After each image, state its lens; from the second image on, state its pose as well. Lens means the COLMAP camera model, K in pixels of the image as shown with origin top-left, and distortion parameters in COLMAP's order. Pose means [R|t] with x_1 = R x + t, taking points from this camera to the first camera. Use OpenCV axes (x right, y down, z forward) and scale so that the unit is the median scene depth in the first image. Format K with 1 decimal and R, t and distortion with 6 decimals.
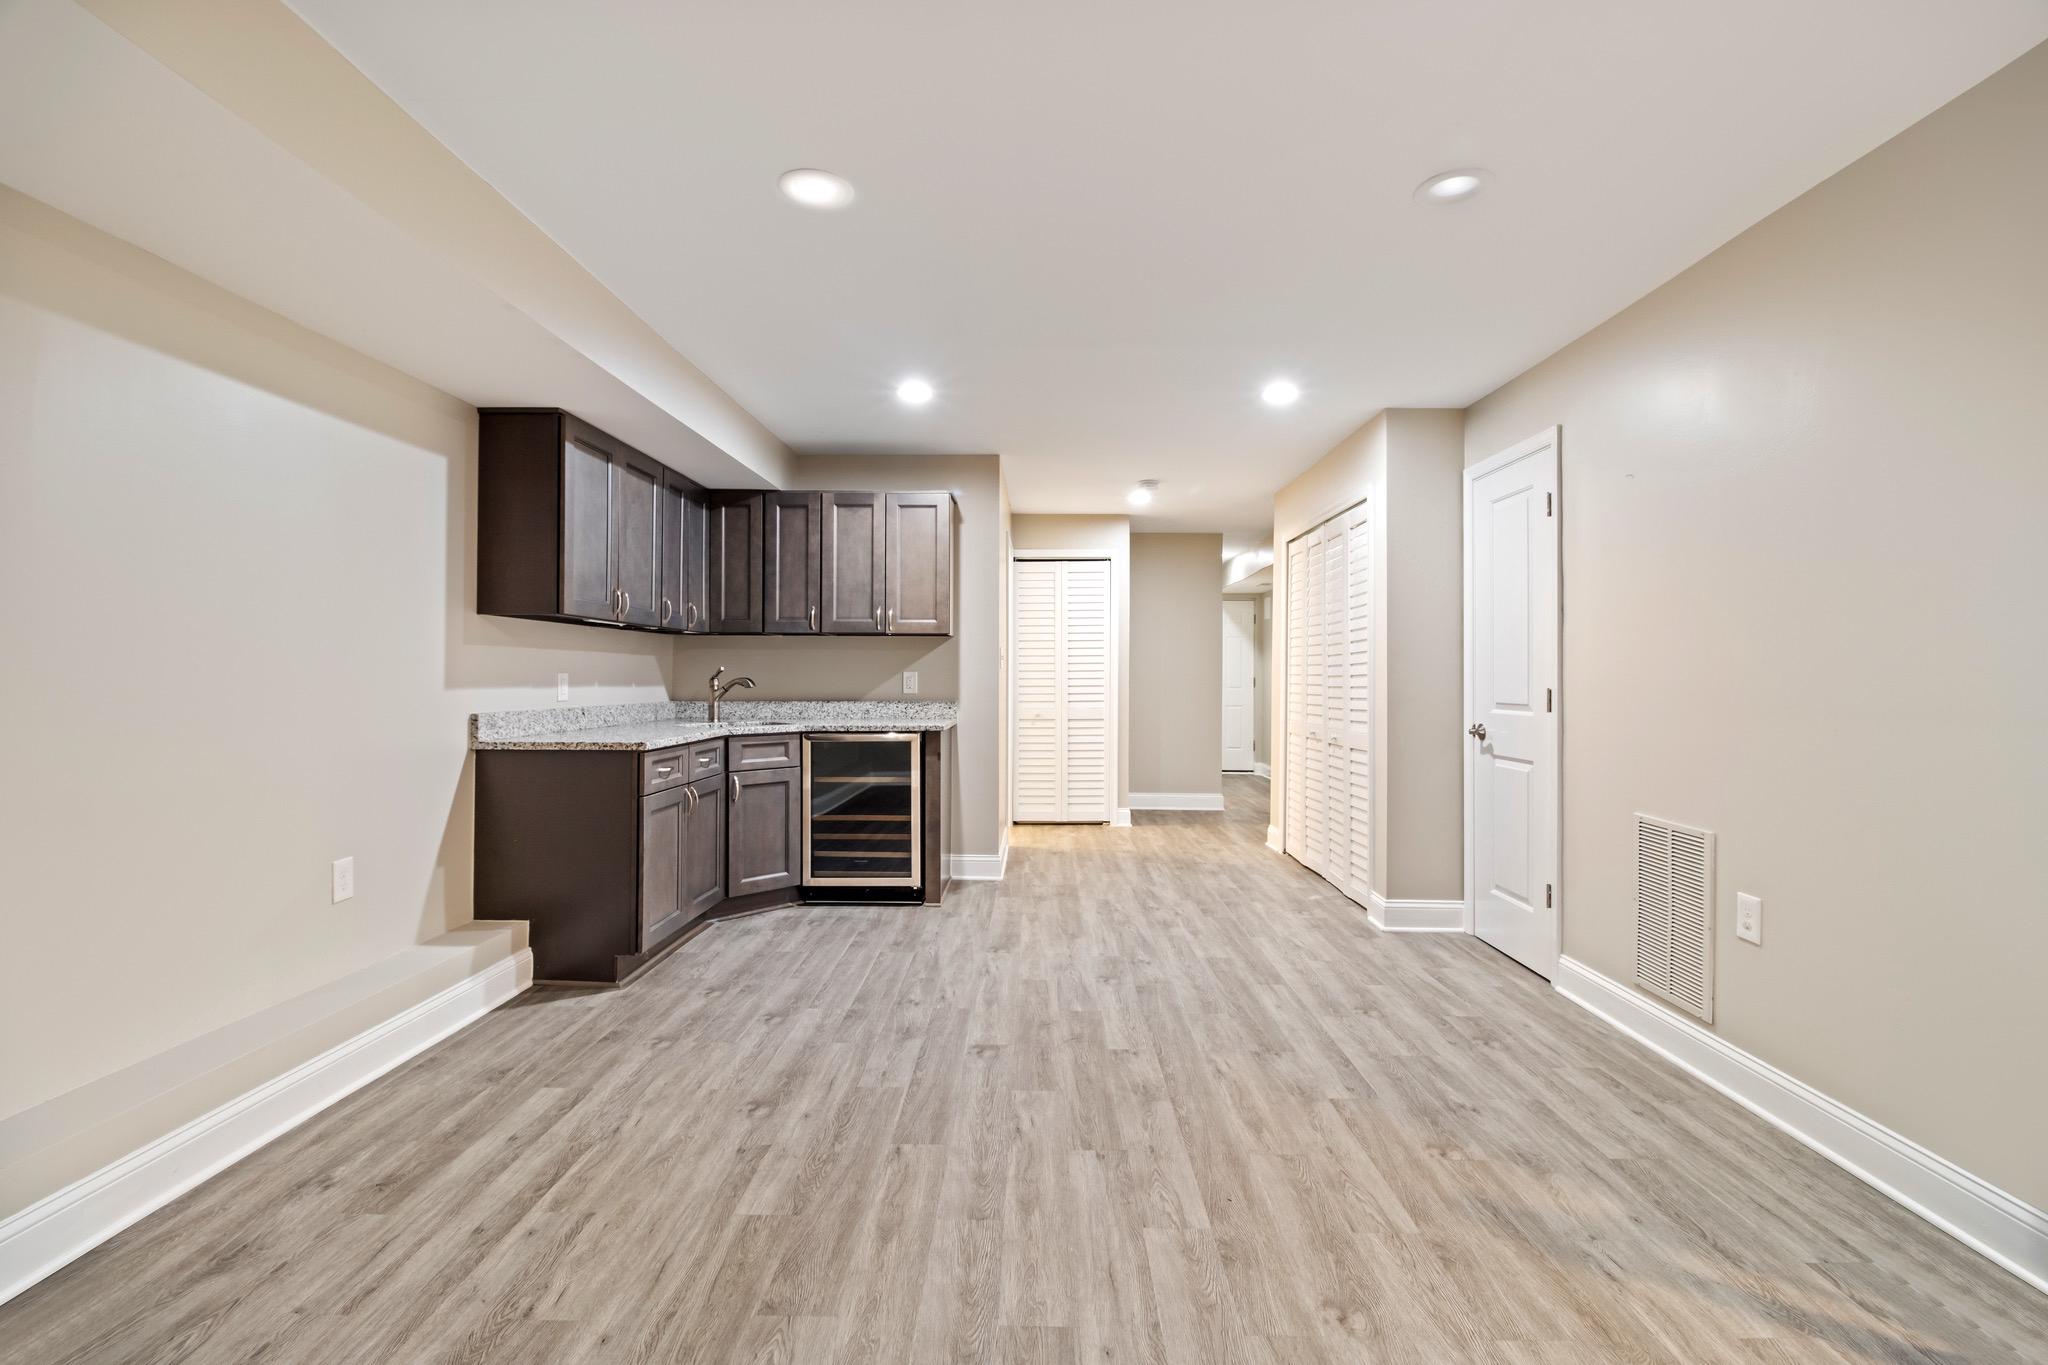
lens RADIAL K [[909.2, 0, 1023.0], [0, 909.2, 679.7], [0, 0, 1]] dist [-0.002174, -0.004753]
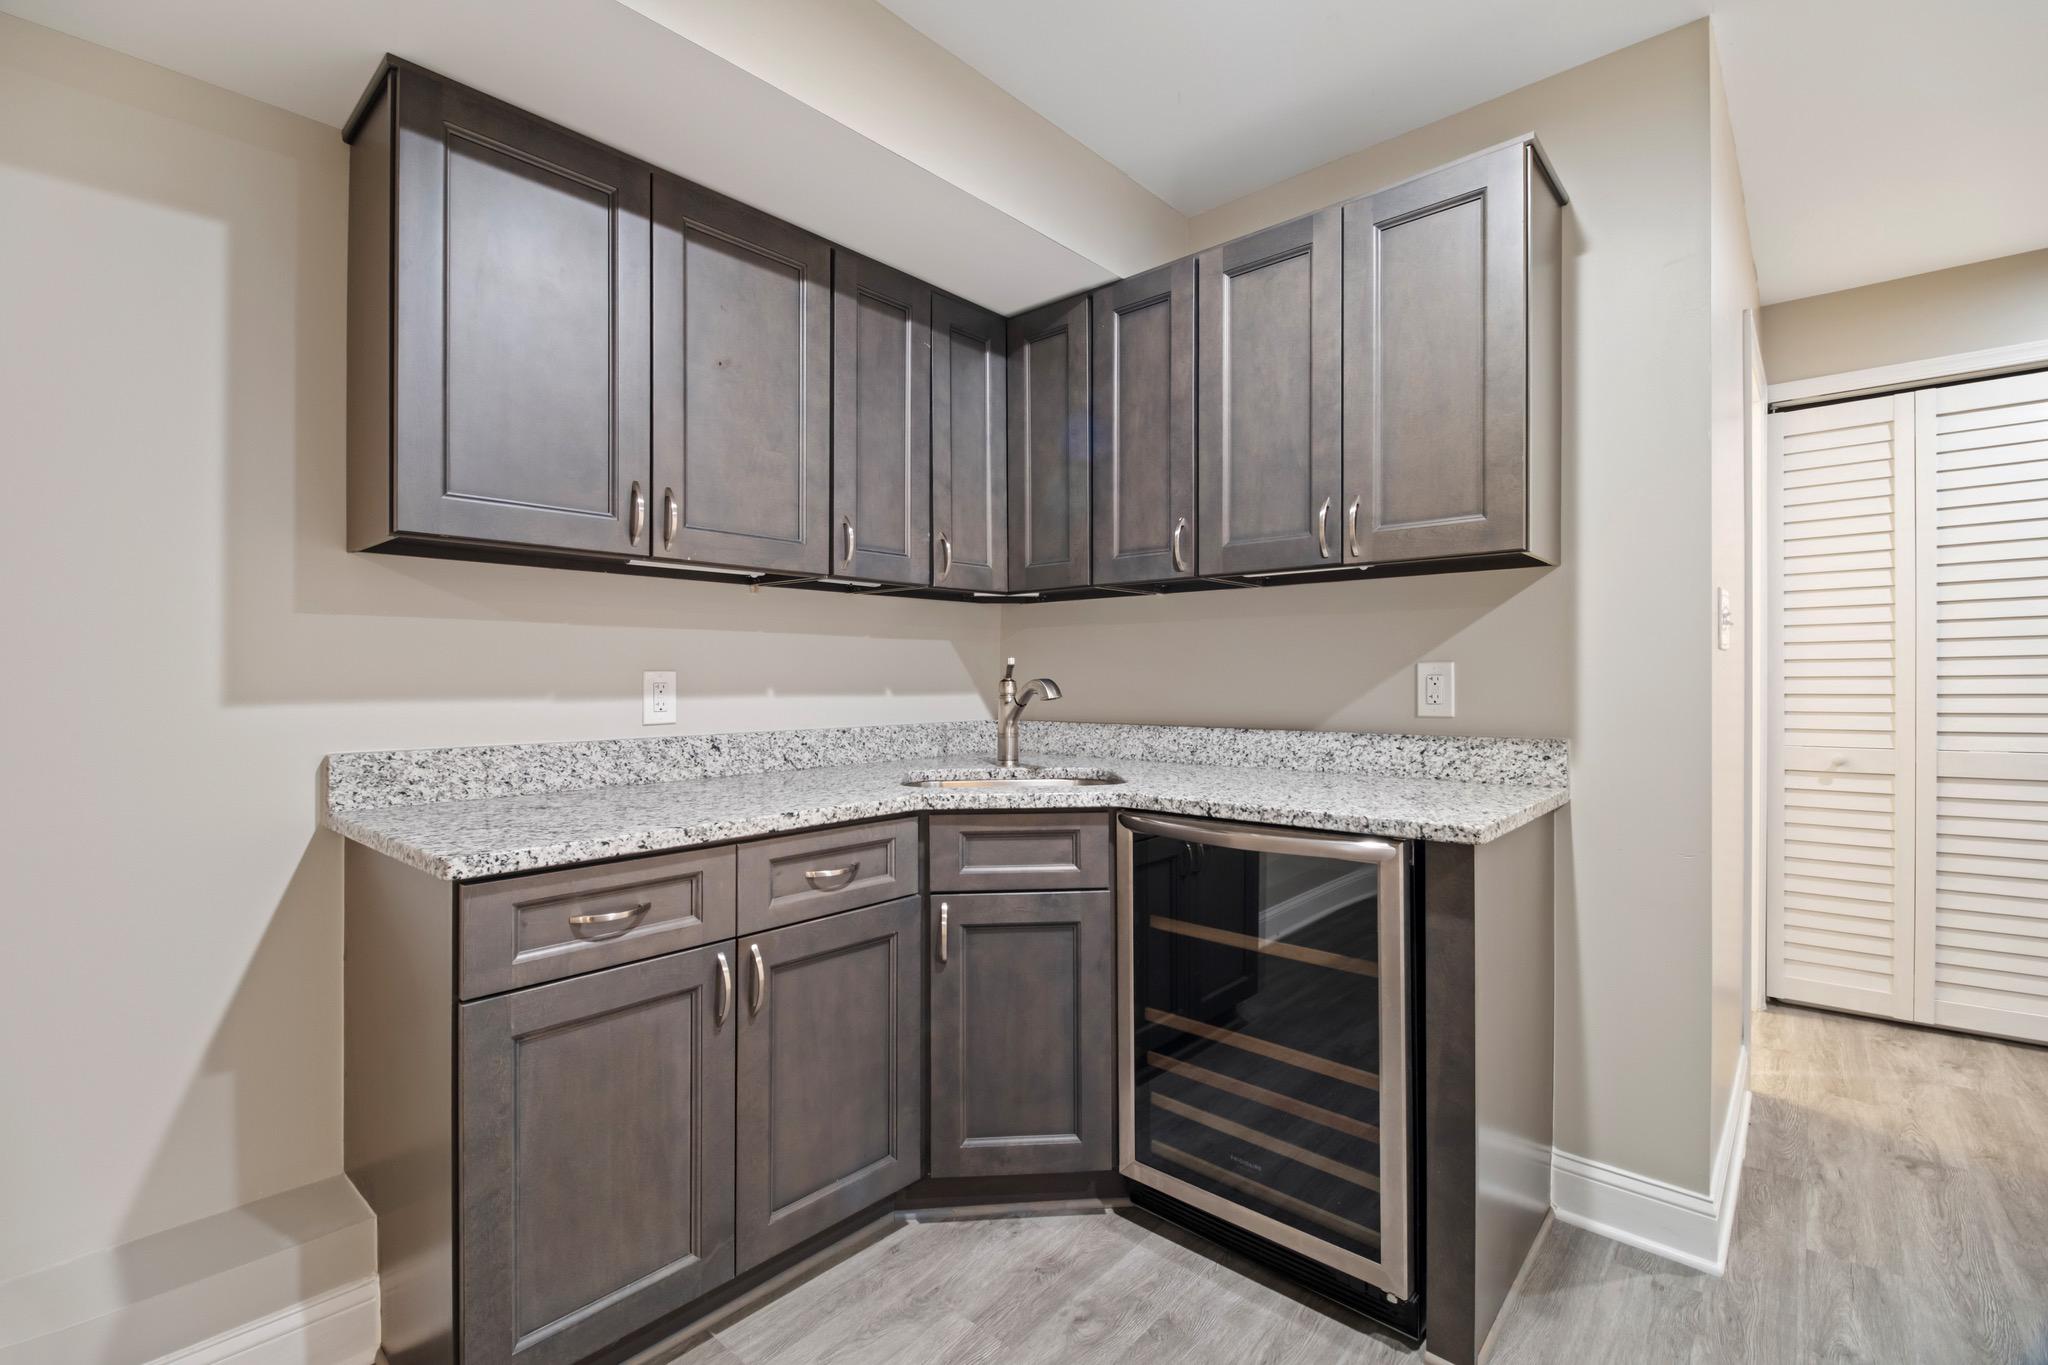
lens RADIAL K [[909.2, 0, 1014.0], [0, 909.2, 678.8], [0, 0, 1]] dist [-0.002174, -0.004753]
pose [[0.761671, -0.001887, -0.647961, -0.006054], [0.001590, 0.999998, -0.001043, -0.001624], [0.647962, -0.000236, 0.761673, 0.611329]]
